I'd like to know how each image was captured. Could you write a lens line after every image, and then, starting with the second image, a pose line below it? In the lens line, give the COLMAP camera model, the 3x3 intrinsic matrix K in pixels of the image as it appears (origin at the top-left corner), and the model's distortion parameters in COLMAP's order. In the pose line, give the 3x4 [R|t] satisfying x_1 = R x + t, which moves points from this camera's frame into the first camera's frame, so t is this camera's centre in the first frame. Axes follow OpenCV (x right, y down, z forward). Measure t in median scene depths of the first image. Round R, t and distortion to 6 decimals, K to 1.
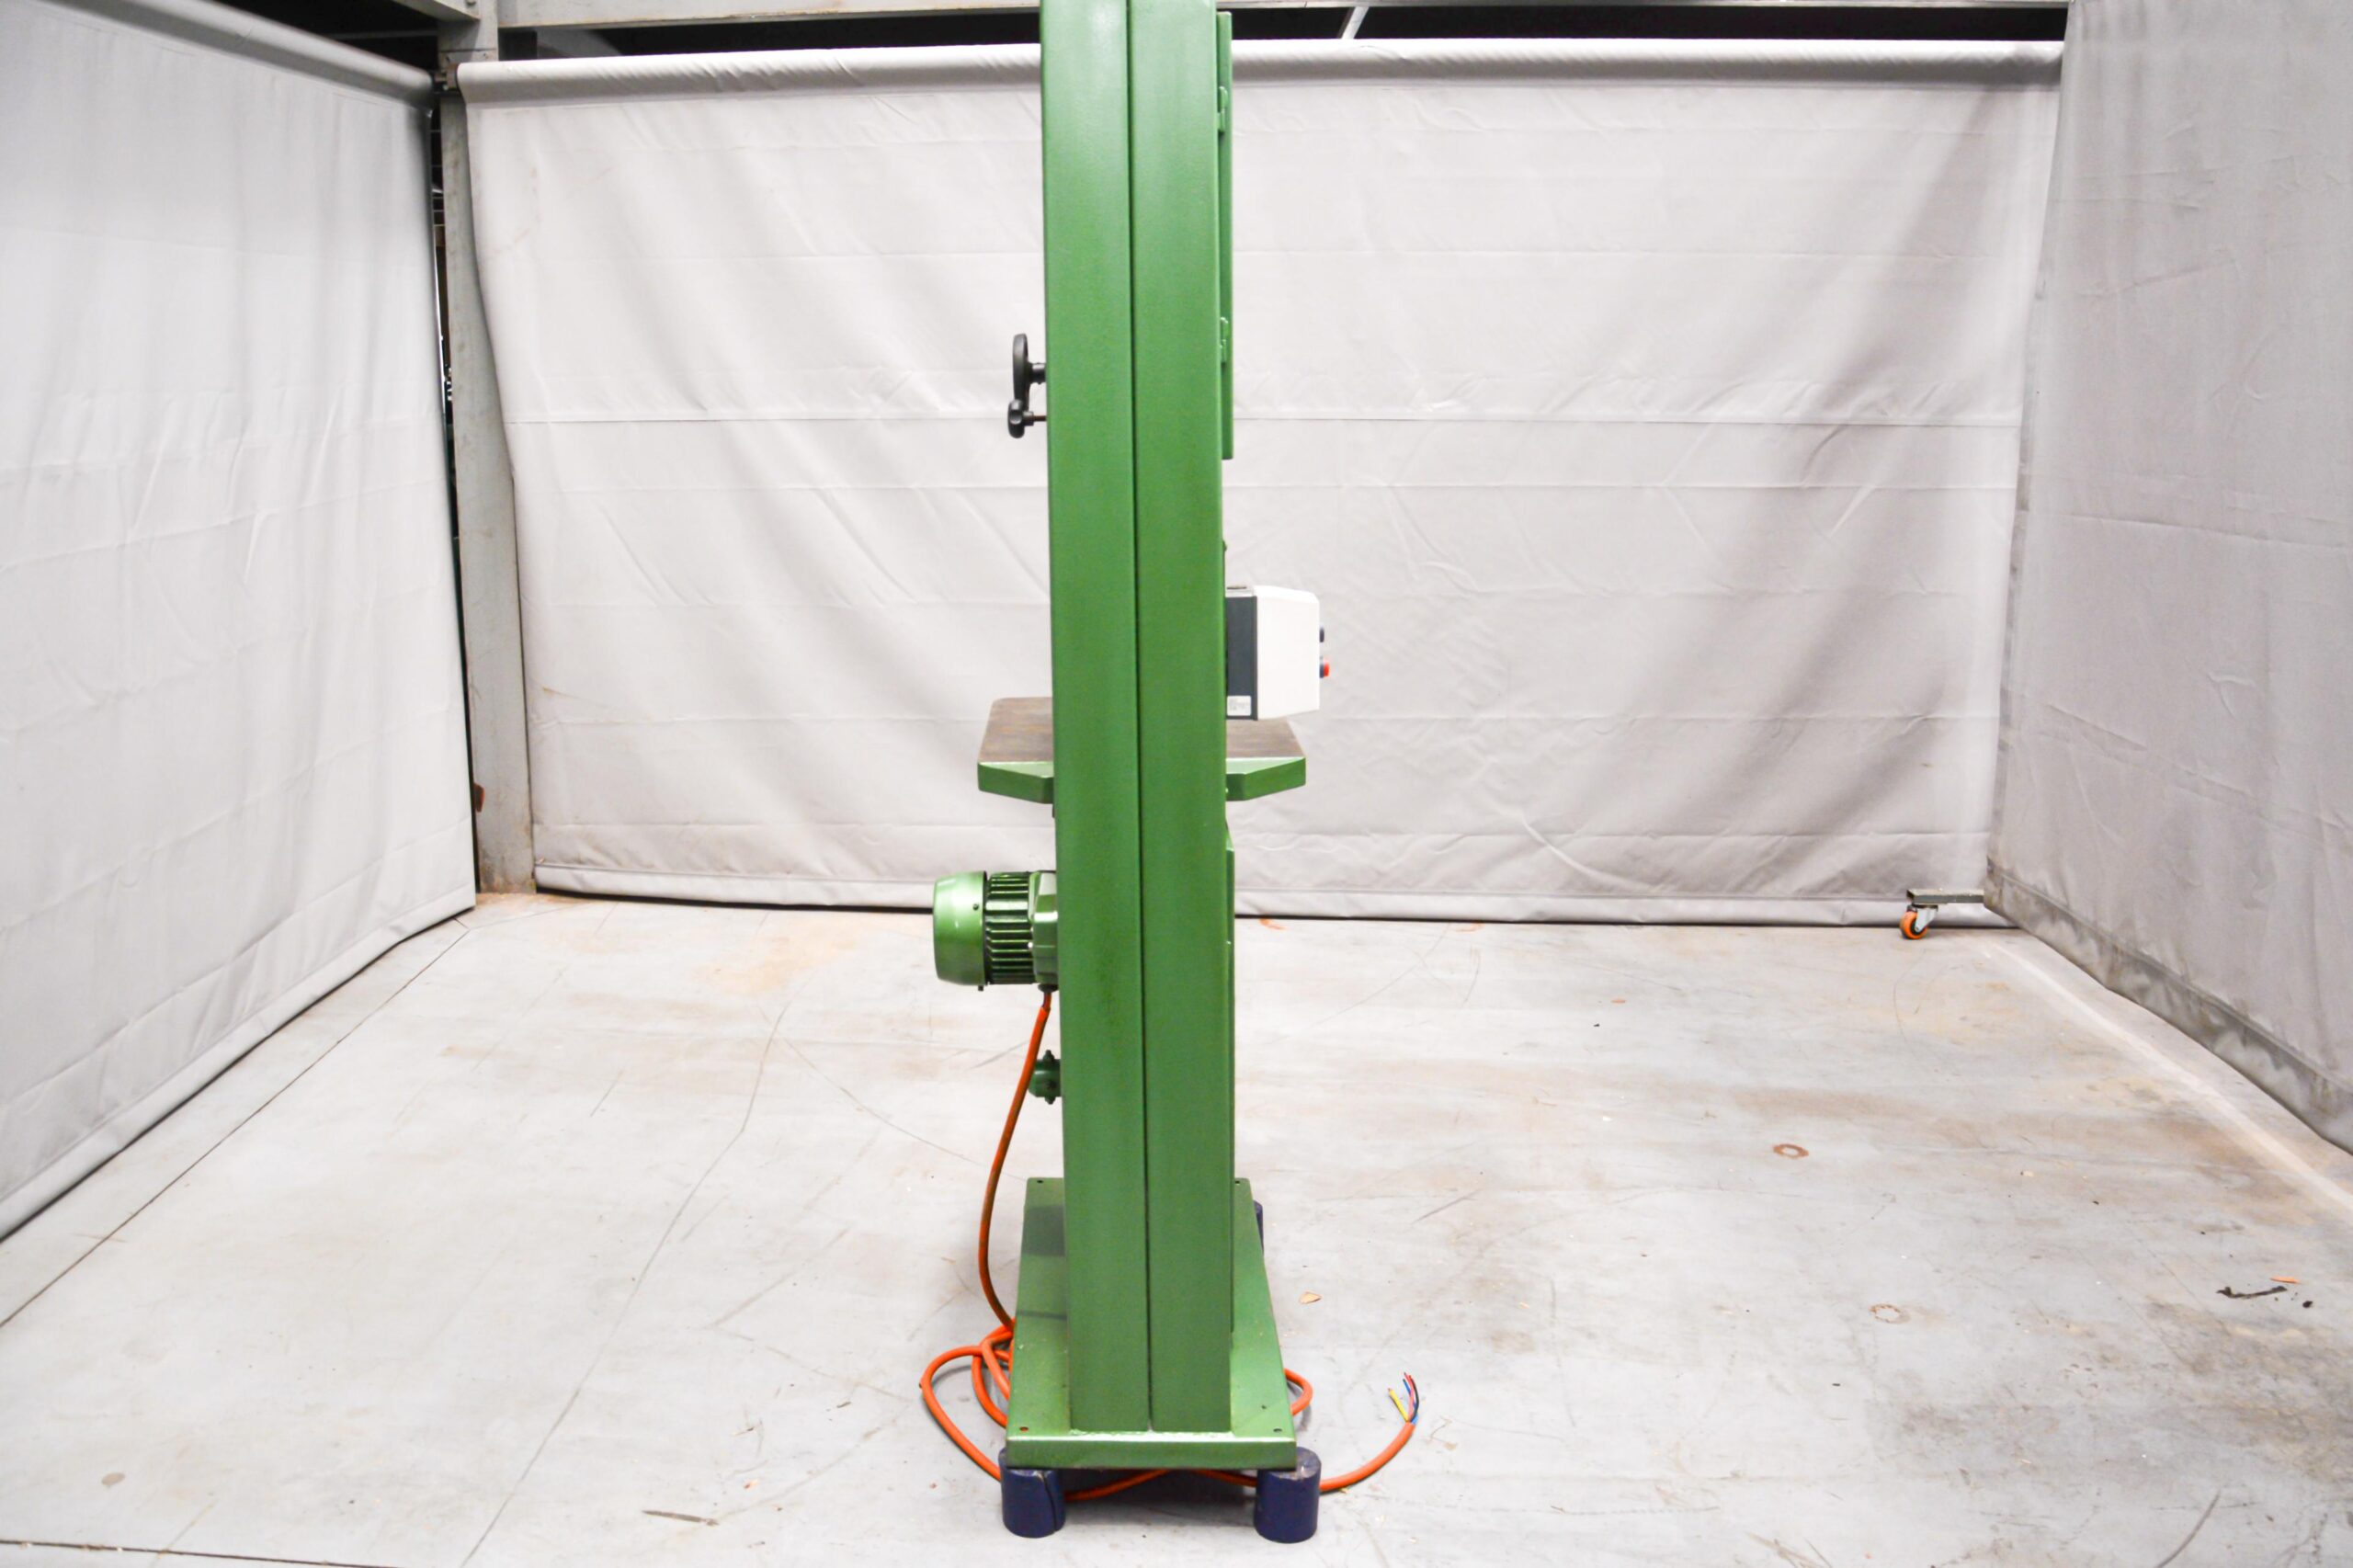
lens RADIAL K [[1870.4, 0, 1101.1], [0, 1870.4, 766.0], [0, 0, 1]] dist [-0.111483, 0.066938]
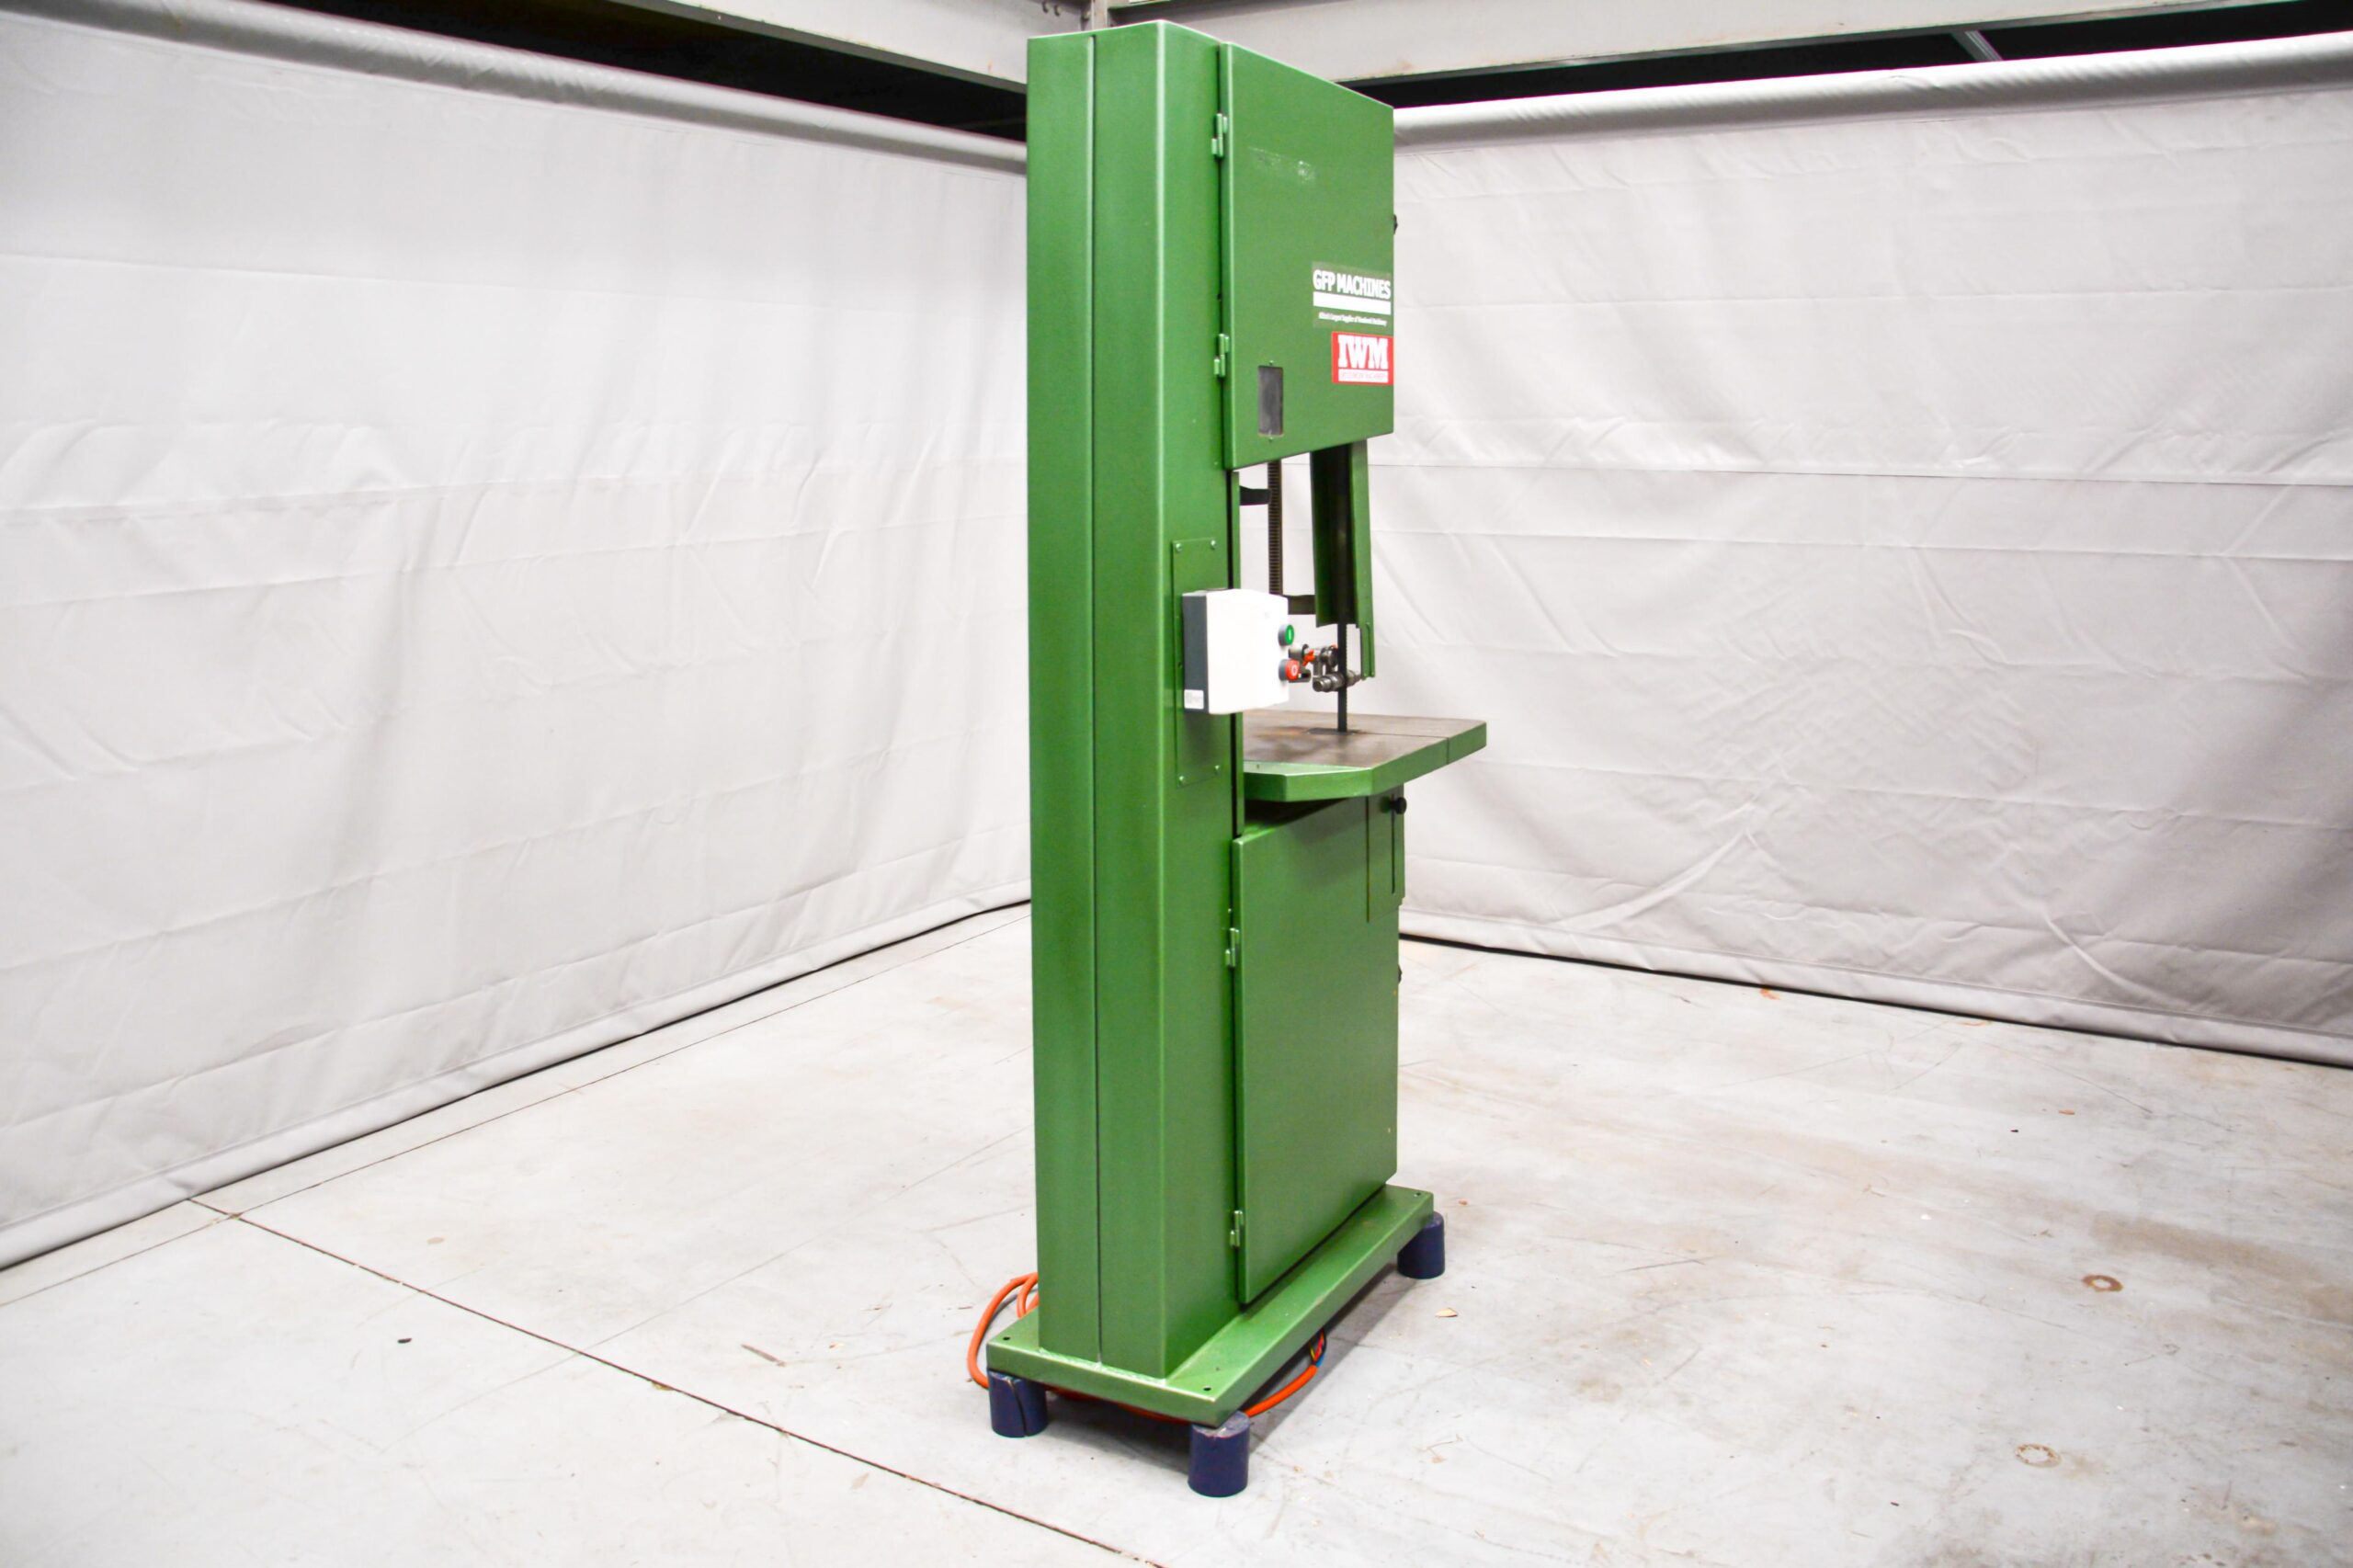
lens RADIAL K [[1870.4, 0, 1337.1], [0, 1870.4, 885.5], [0, 0, 1]] dist [-0.111483, 0.066938]
pose [[0.911662, 0.101272, -0.398266, 0.323010], [-0.093151, 0.994858, 0.039744, 0.012981], [0.400243, 0.000866, 0.916408, 0.027582]]
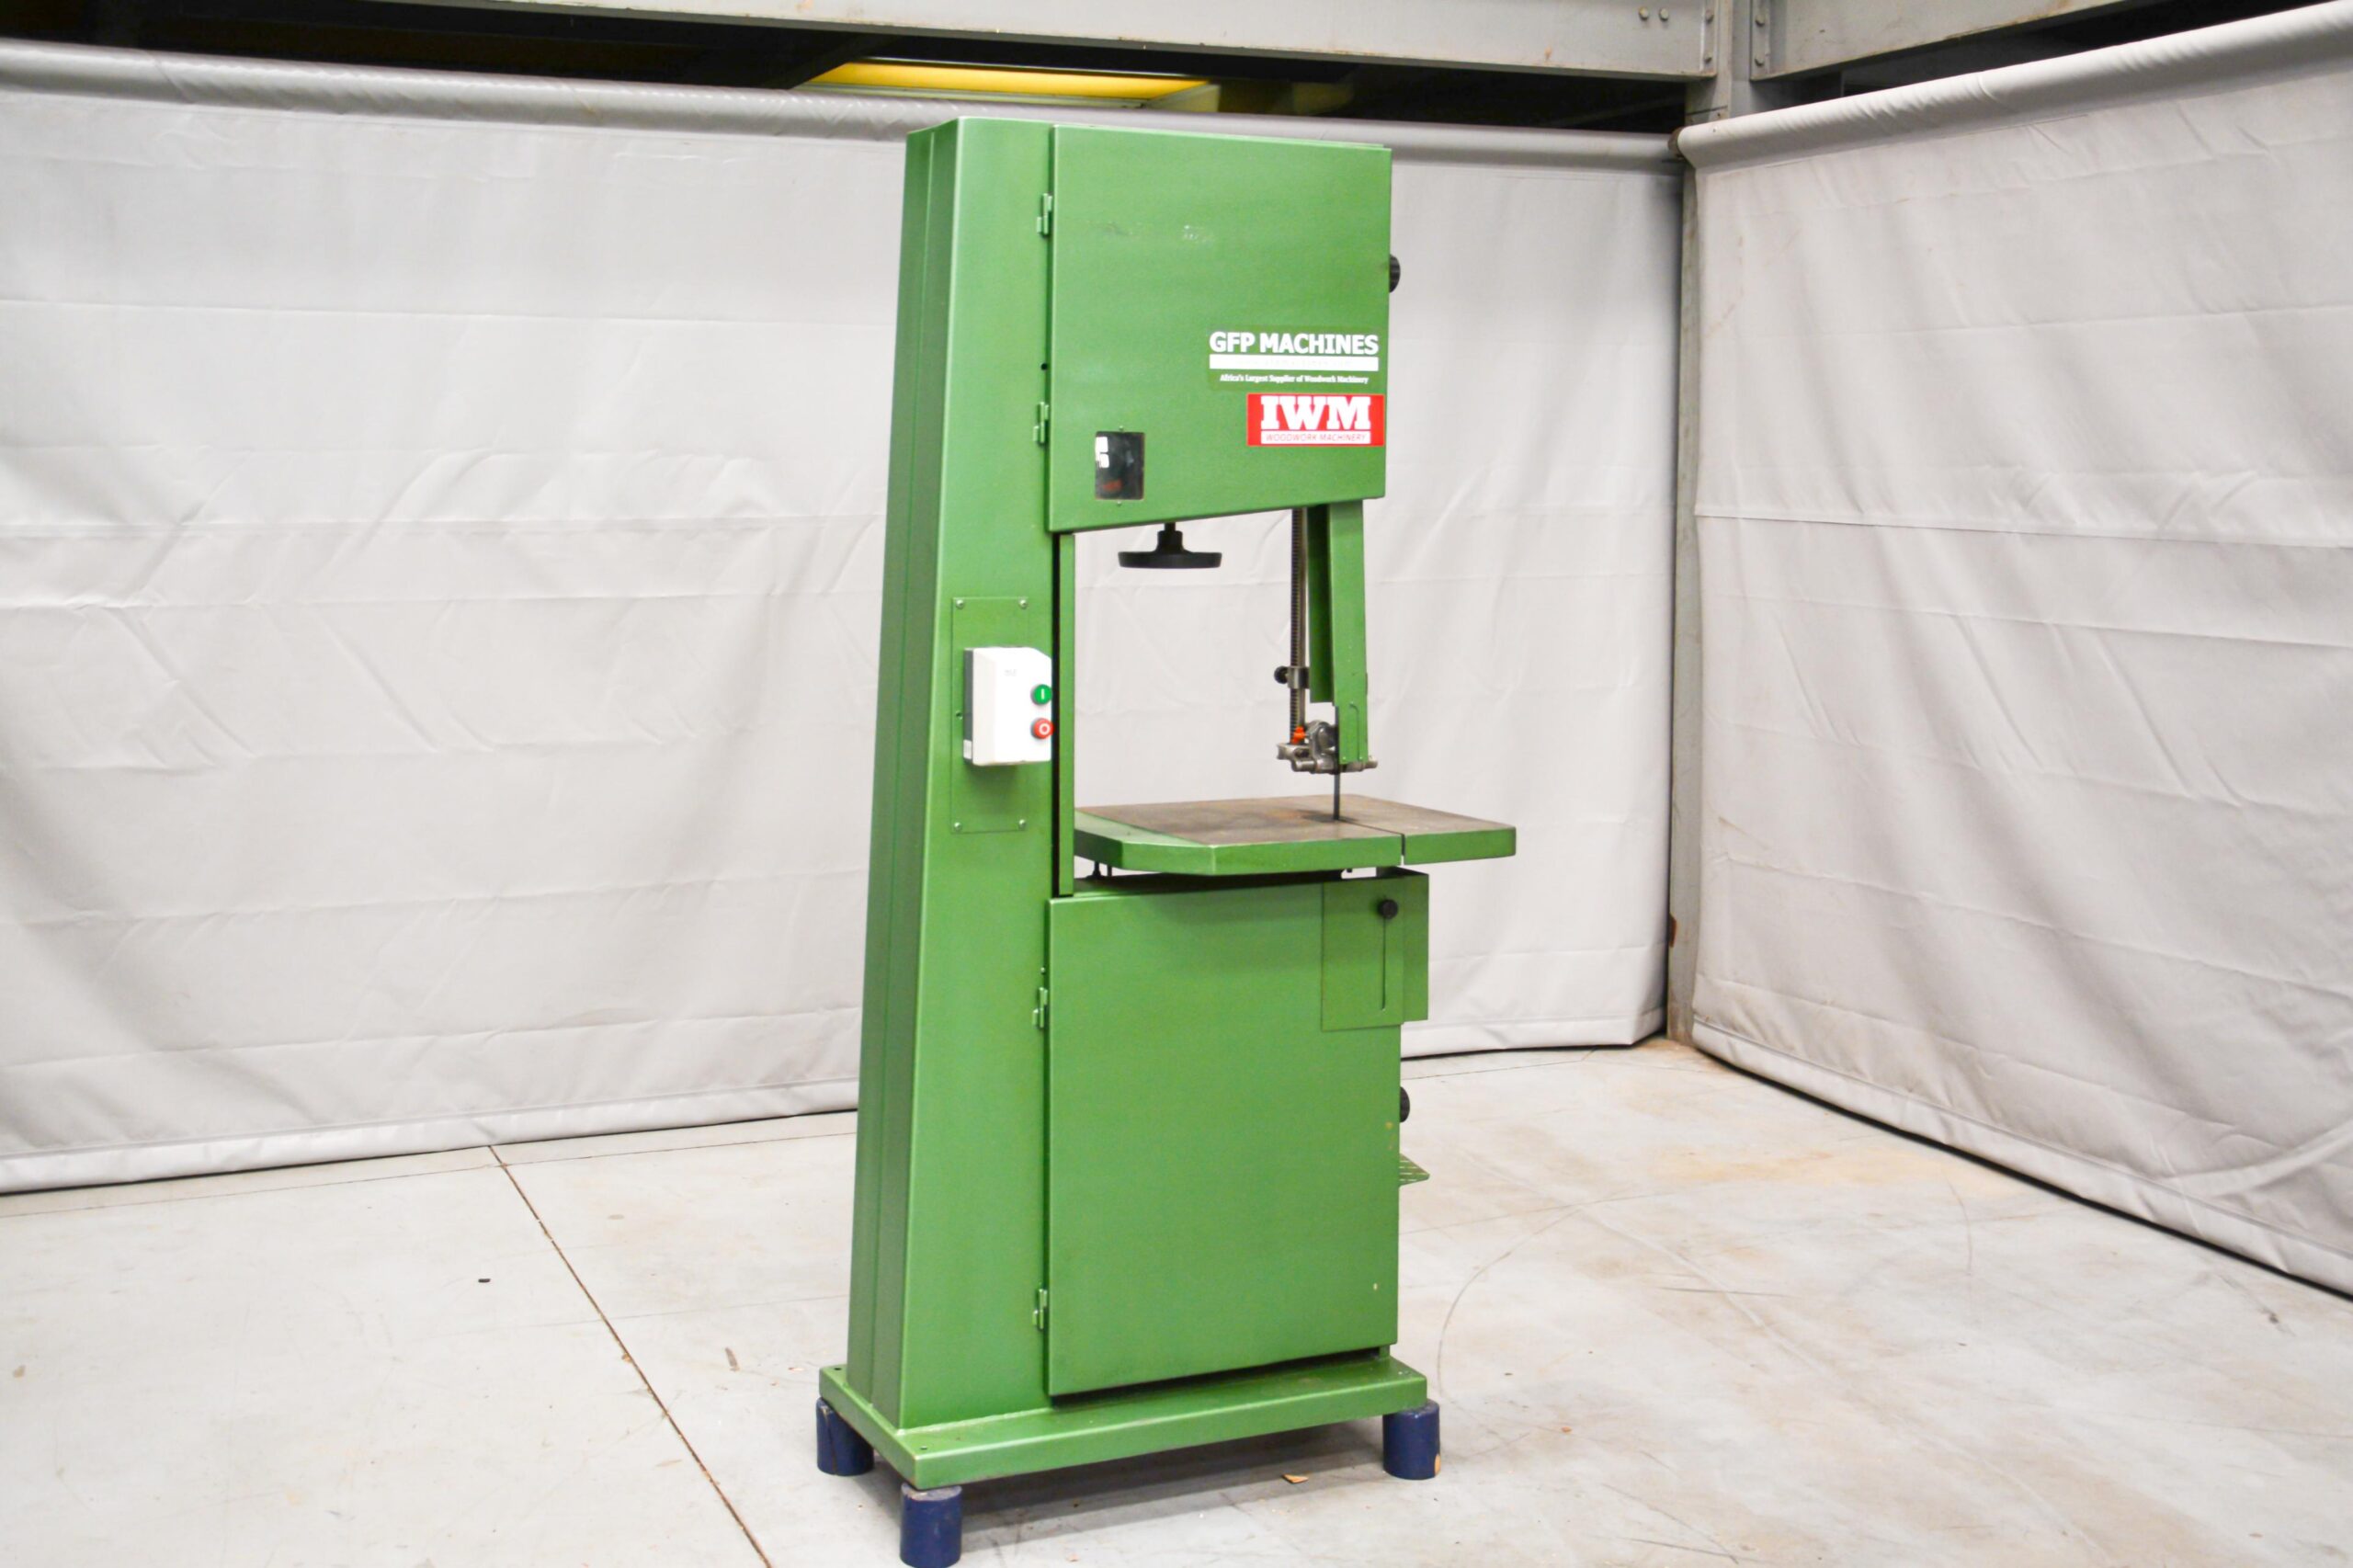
lens RADIAL K [[2682.3, 0, 1124.7], [0, 2682.3, 743.4], [0, 0, 1]] dist [0.054090, 0.000000]
pose [[0.454871, 0.108188, -0.883961, 0.833595], [-0.206980, 0.978256, 0.013220, -0.041564], [0.866171, 0.176949, 0.467373, 0.182127]]
